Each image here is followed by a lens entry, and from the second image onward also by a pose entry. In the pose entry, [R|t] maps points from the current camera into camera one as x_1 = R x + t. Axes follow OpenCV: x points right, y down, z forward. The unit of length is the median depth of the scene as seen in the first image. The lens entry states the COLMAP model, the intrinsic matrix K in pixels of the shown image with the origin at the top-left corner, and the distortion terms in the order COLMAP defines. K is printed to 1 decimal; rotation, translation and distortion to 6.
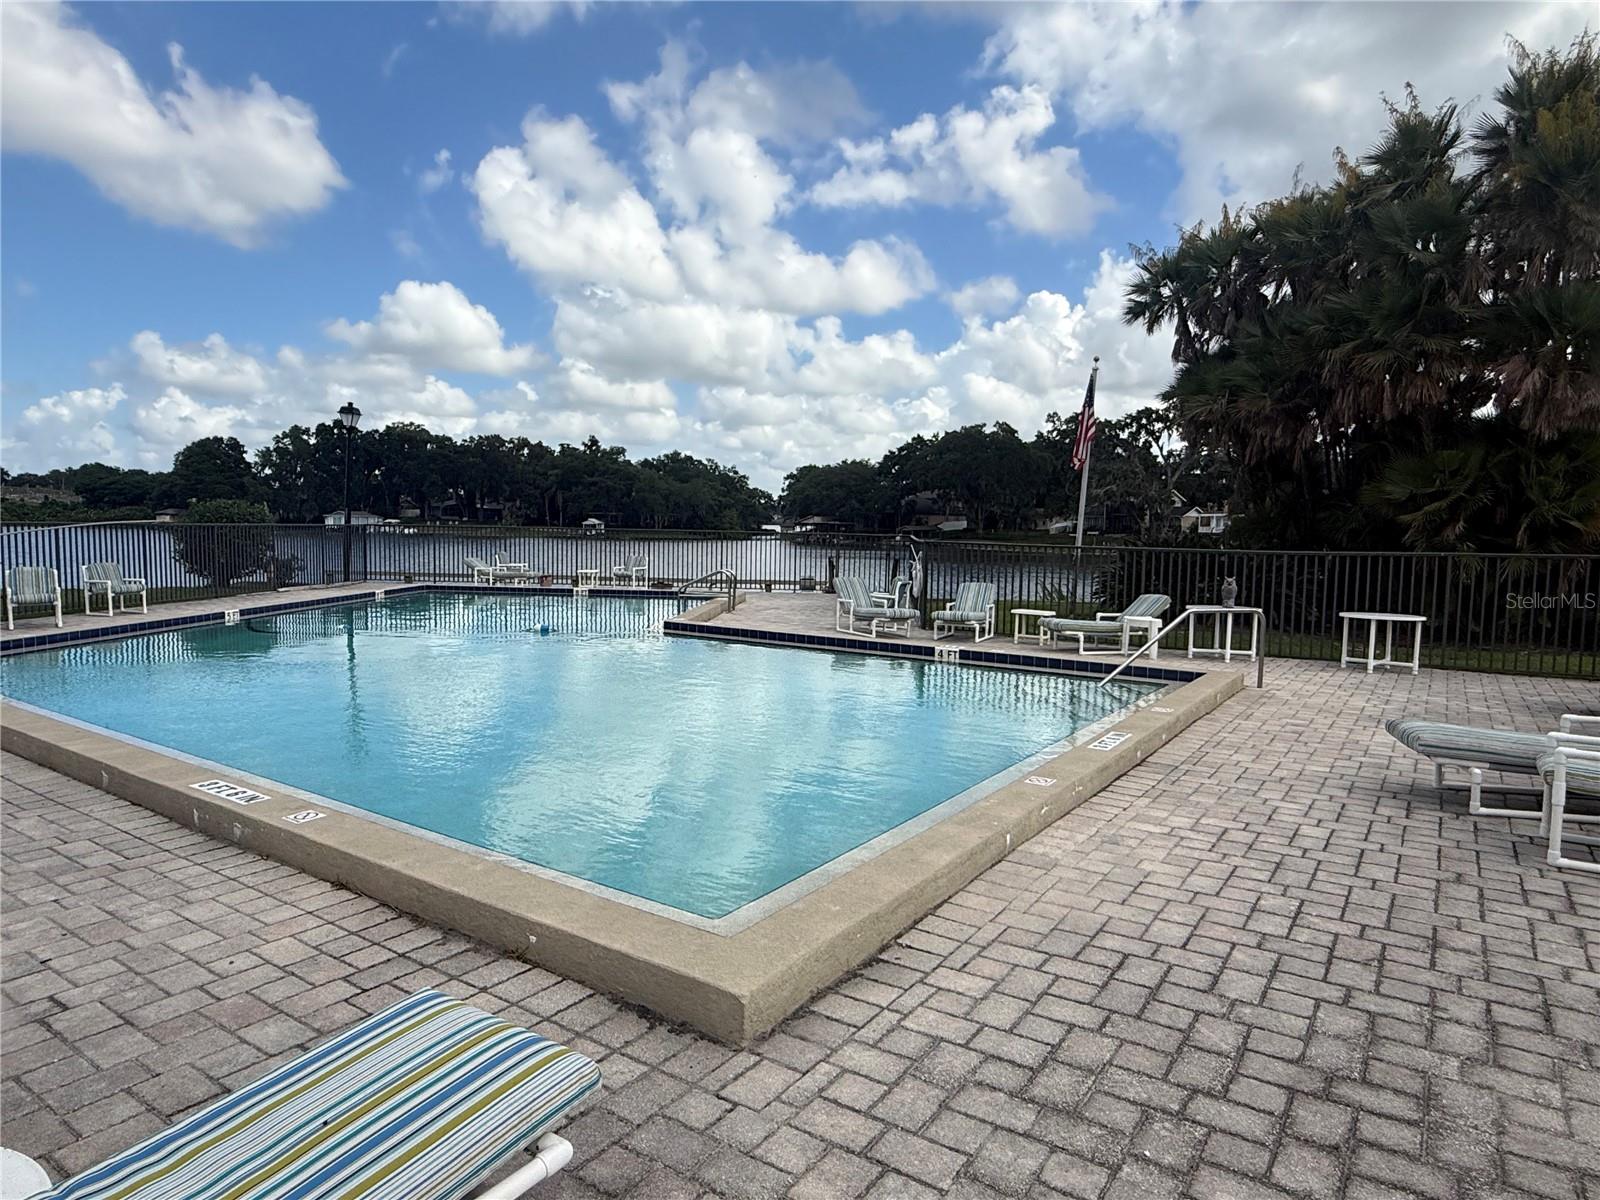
lens RADIAL K [[928.7, 0, 815.0], [0, 928.7, 601.5], [0, 0, 1]] dist [-0.005302, -0.005947]
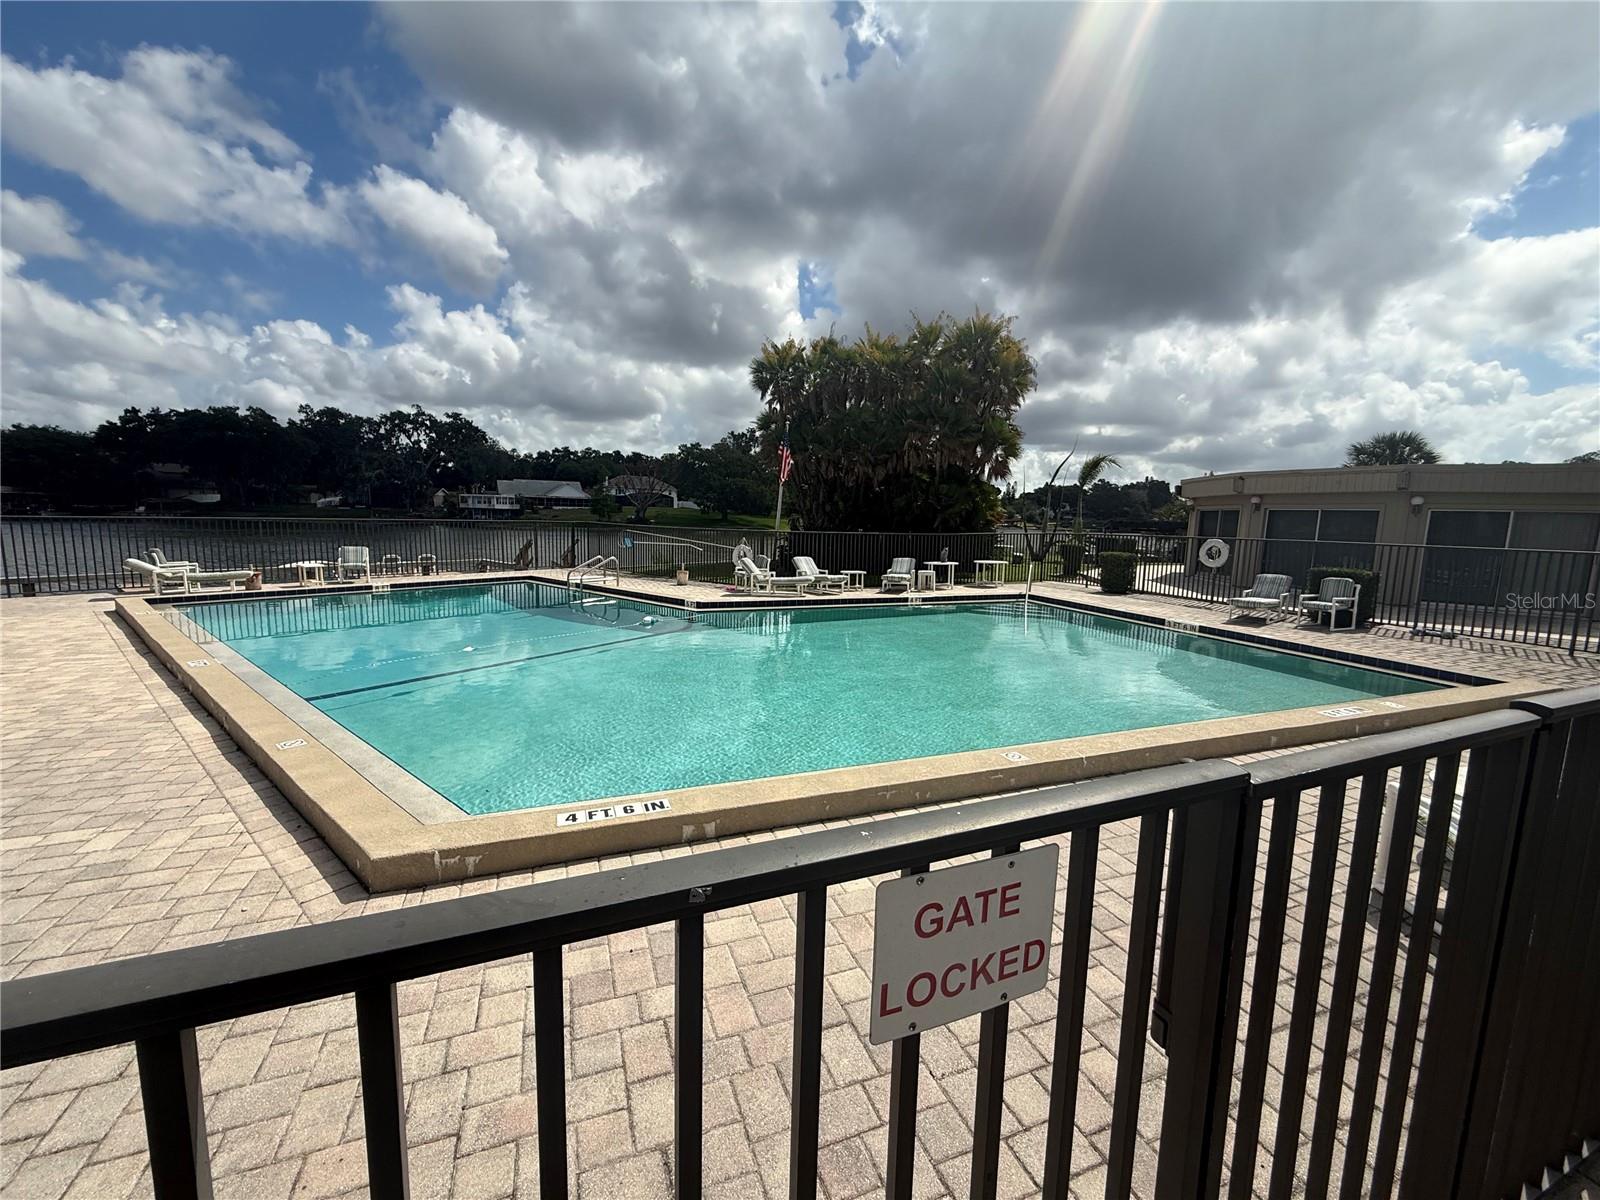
lens RADIAL K [[621.1, 0, 786.7], [0, 621.1, 596.7], [0, 0, 1]] dist [-0.008603, -0.000281]
pose [[0.570592, -0.108775, 0.813998, -1.024423], [0.050640, 0.993963, 0.097326, -0.060099], [-0.819671, -0.014313, 0.572656, 0.512916]]
